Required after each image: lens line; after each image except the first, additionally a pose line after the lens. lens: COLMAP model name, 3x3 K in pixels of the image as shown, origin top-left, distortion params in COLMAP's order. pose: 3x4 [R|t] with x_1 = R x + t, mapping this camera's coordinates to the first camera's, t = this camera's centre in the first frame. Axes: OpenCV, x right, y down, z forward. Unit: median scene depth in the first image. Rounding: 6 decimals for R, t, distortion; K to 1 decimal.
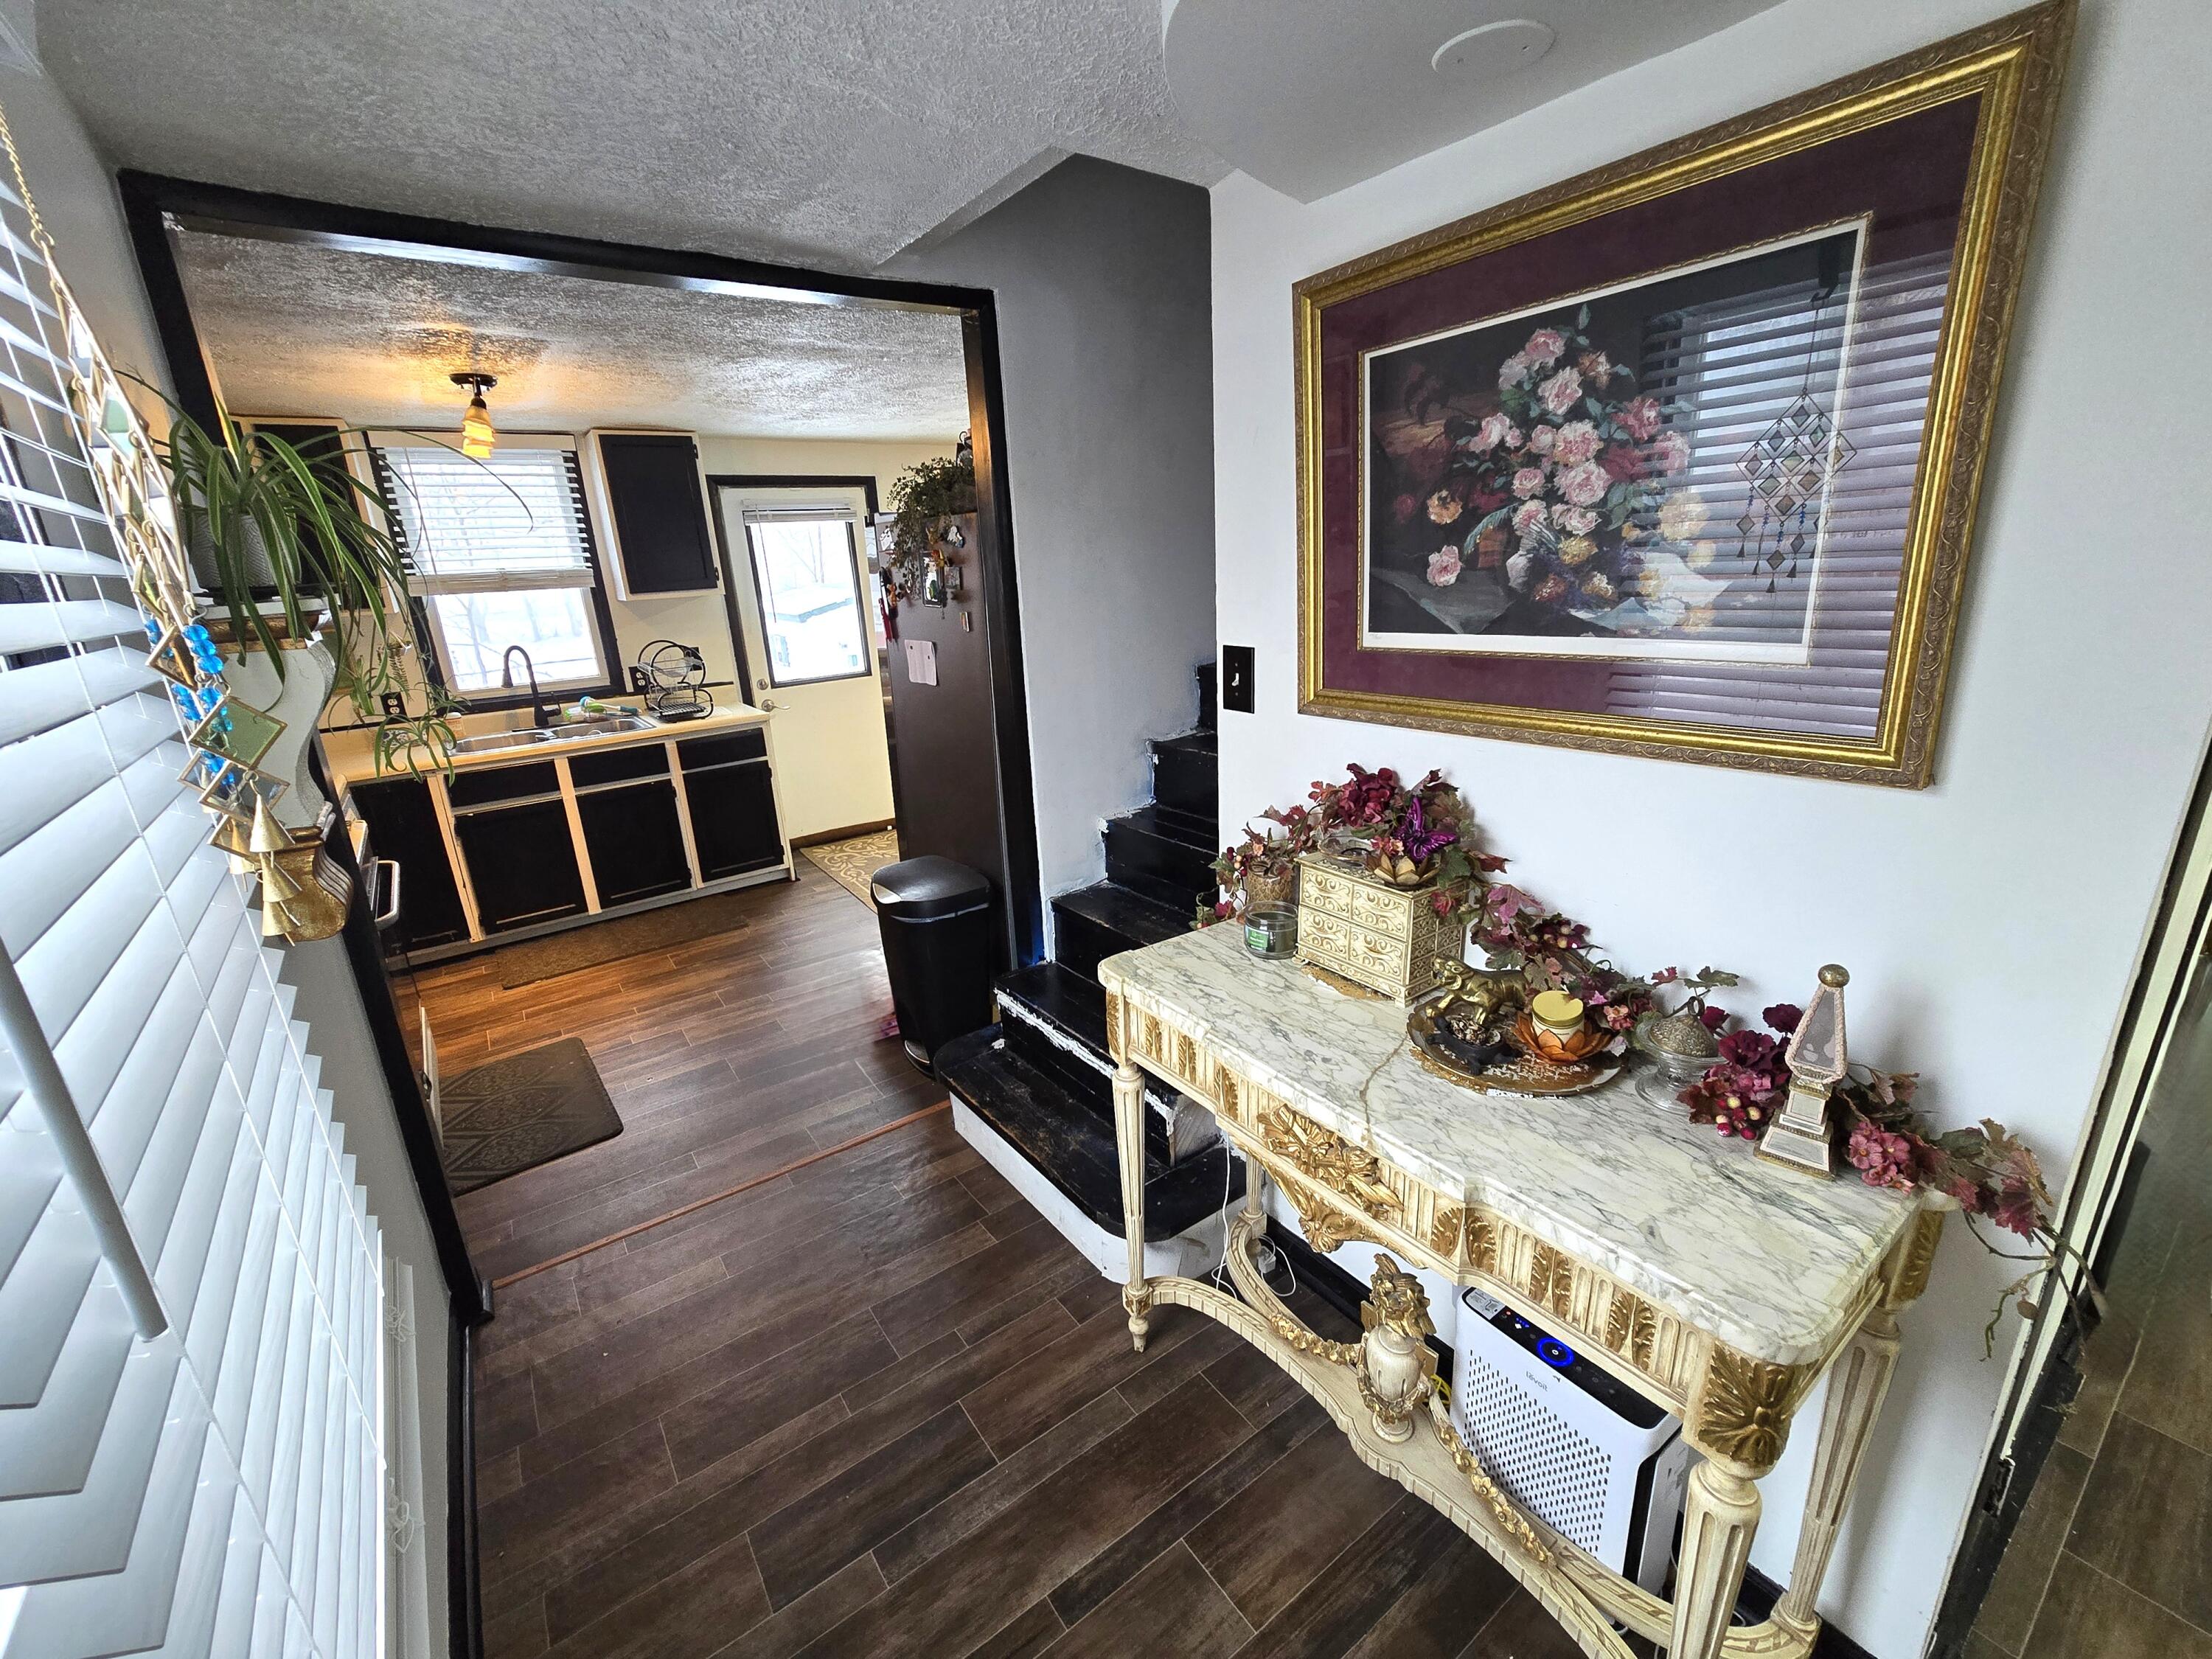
lens RADIAL K [[910.4, 0, 1114.1], [0, 910.4, 831.4], [0, 0, 1]] dist [0.001413, -0.000757]
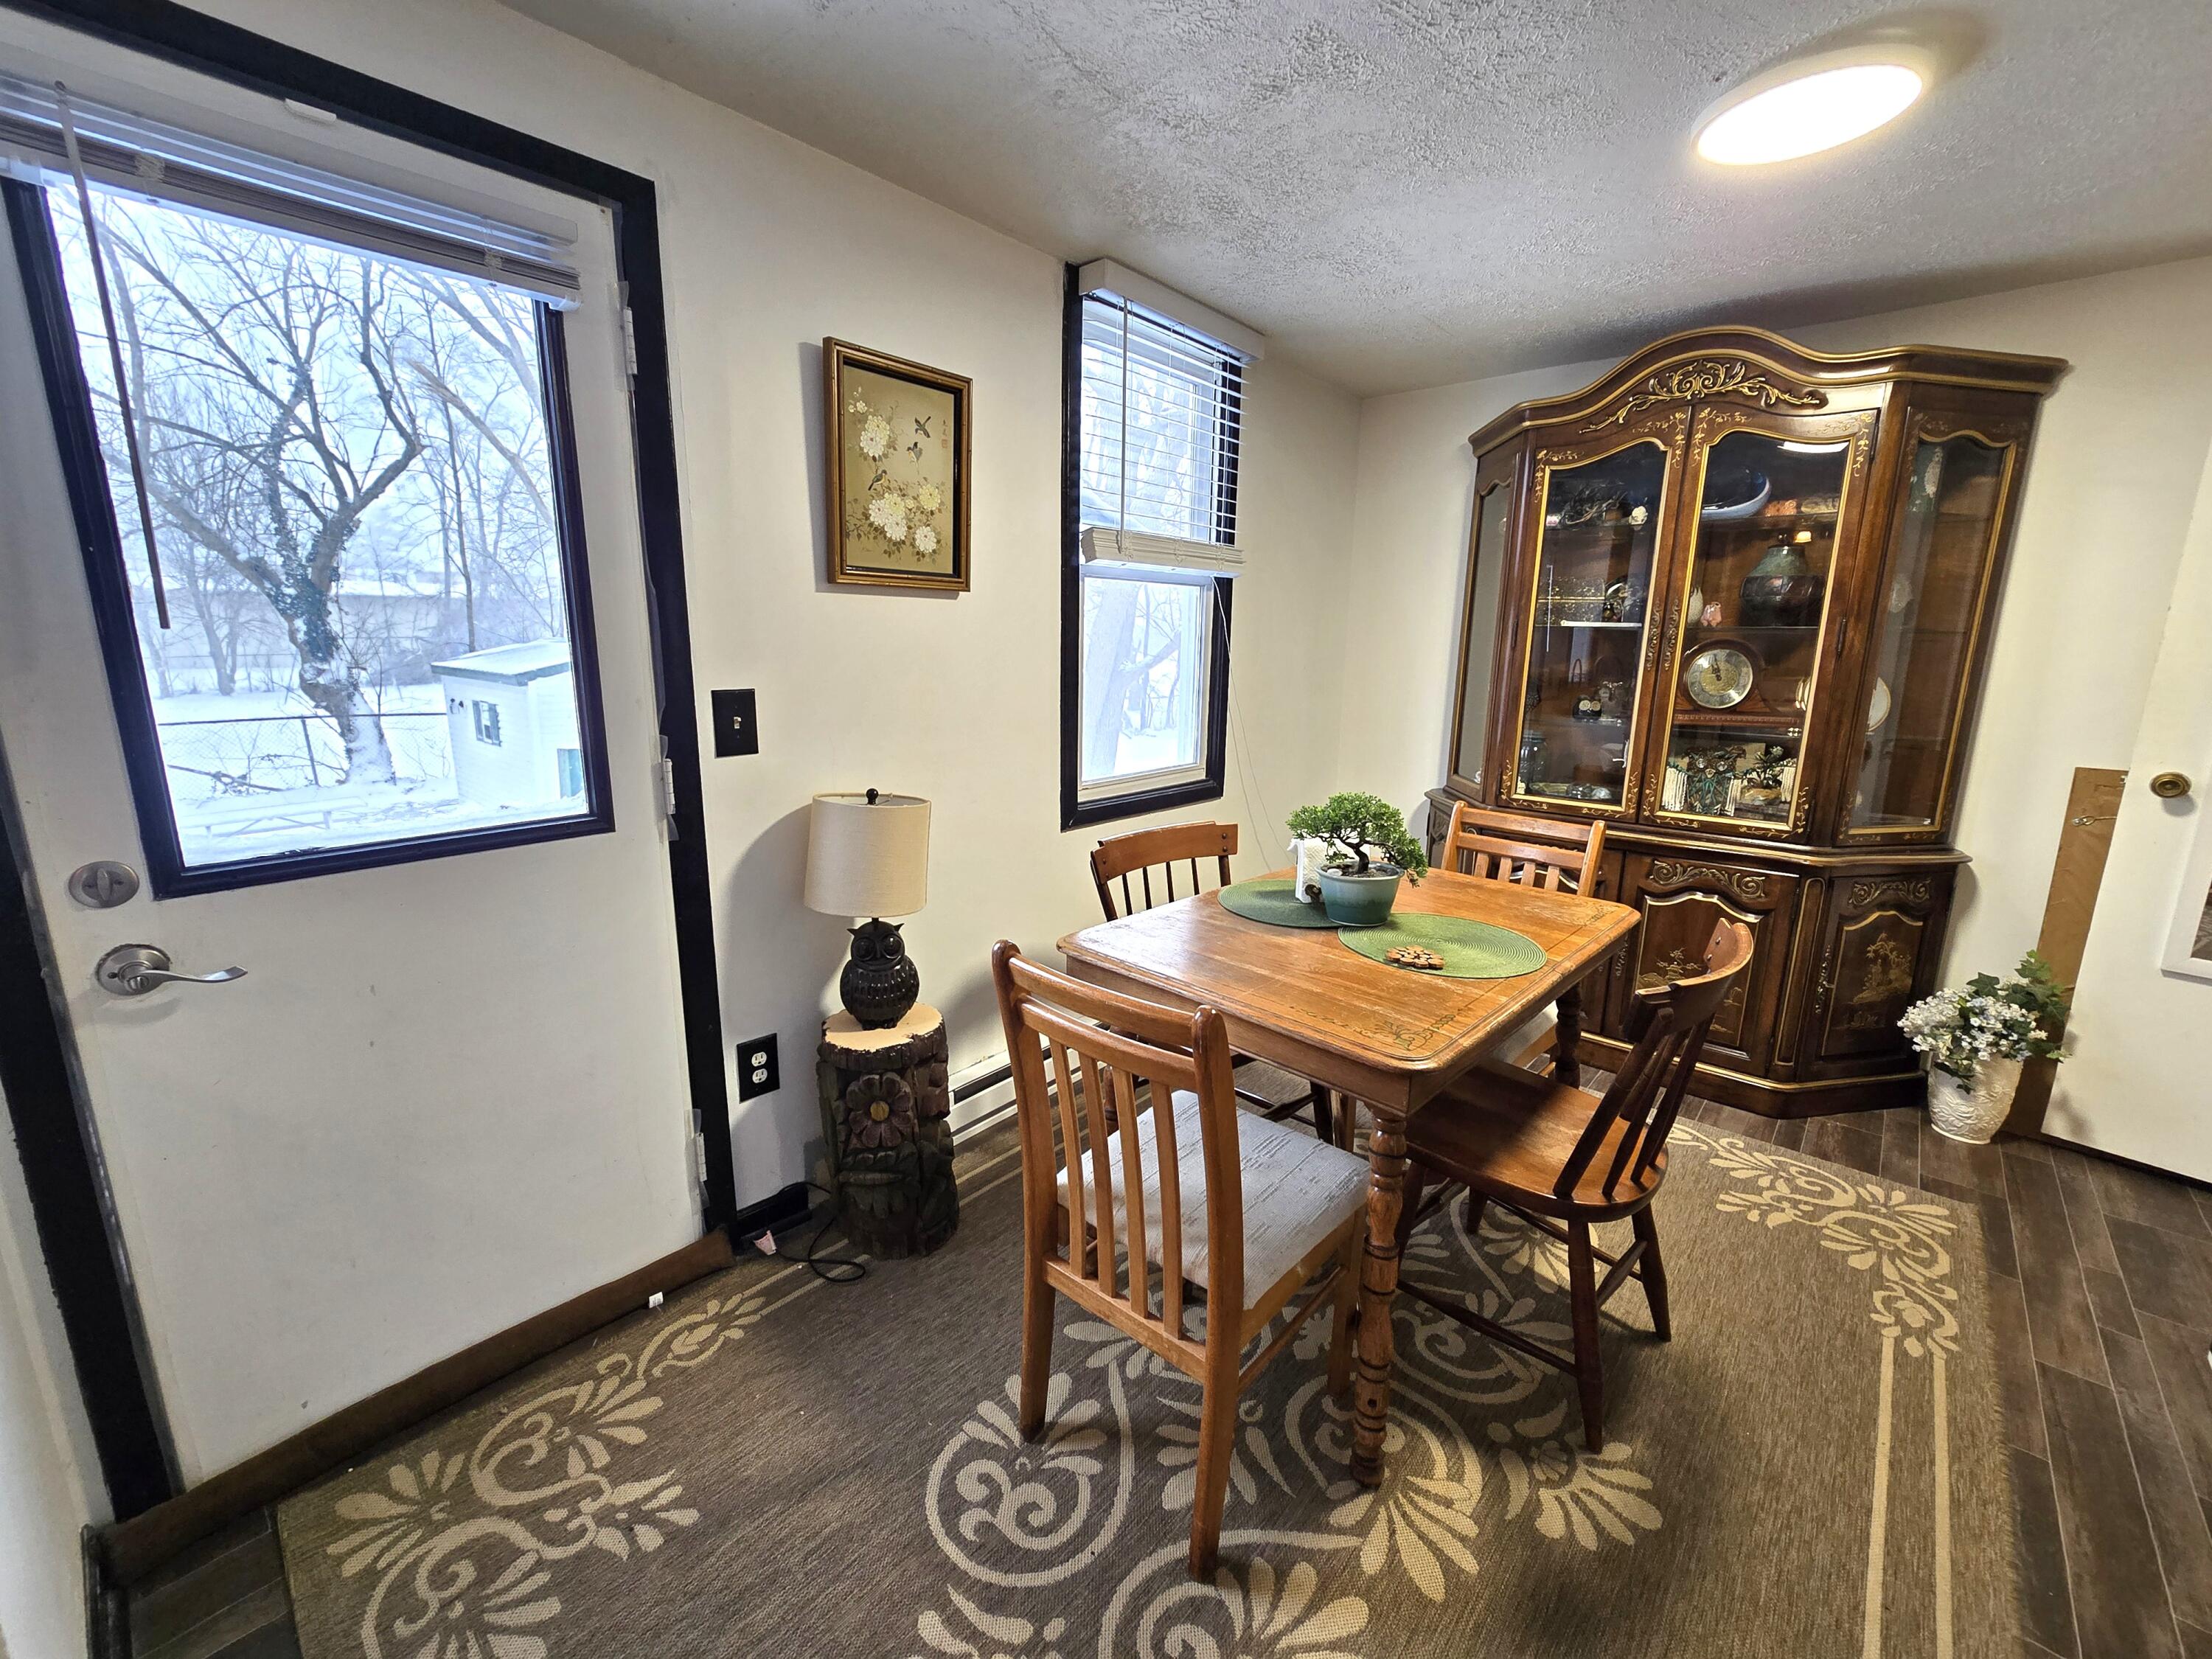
lens RADIAL K [[910.4, 0, 1107.3], [0, 910.4, 822.8], [0, 0, 1]] dist [0.001413, -0.000757]
pose [[0.970299, 0.019647, 0.241110, -0.187842], [0.005039, 0.994839, -0.101345, -0.149806], [-0.241857, 0.099550, 0.965192, 0.699589]]
